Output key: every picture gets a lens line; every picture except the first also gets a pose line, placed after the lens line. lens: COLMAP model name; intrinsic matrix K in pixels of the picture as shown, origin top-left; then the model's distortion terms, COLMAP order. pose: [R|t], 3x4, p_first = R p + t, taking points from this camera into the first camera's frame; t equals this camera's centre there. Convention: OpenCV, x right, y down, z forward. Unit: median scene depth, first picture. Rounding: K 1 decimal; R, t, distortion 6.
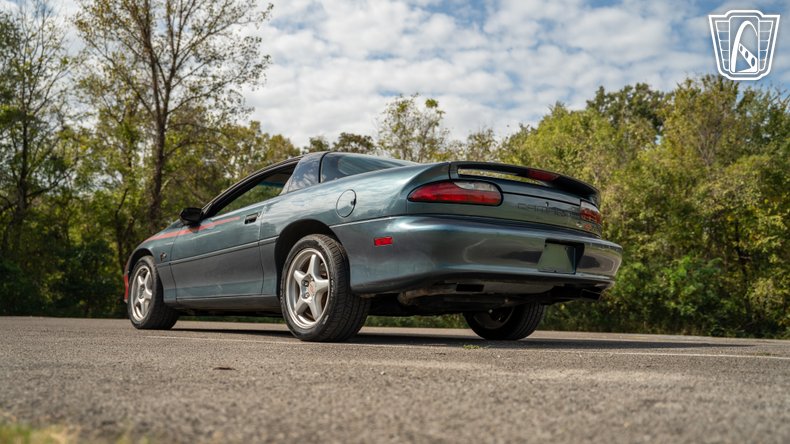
lens RADIAL K [[763.3, 0, 397.3], [0, 763.3, 222.0], [0, 0, 1]] dist [-0.104937, 0.233111]
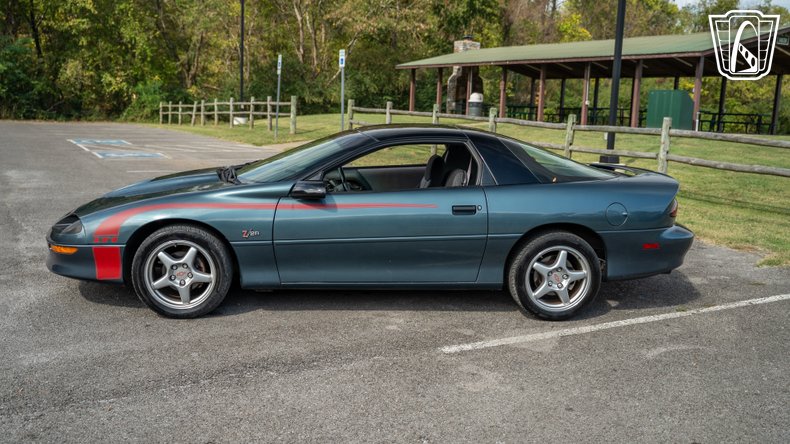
lens RADIAL K [[763.8, 0, 395.0], [0, 763.8, 222.0], [0, 0, 1]] dist [-0.111943, 0.247842]
pose [[0.563723, -0.137733, 0.814399, -0.126041], [-0.129024, 0.959210, 0.251534, -0.027270], [-0.815824, -0.246873, 0.522958, 0.062929]]
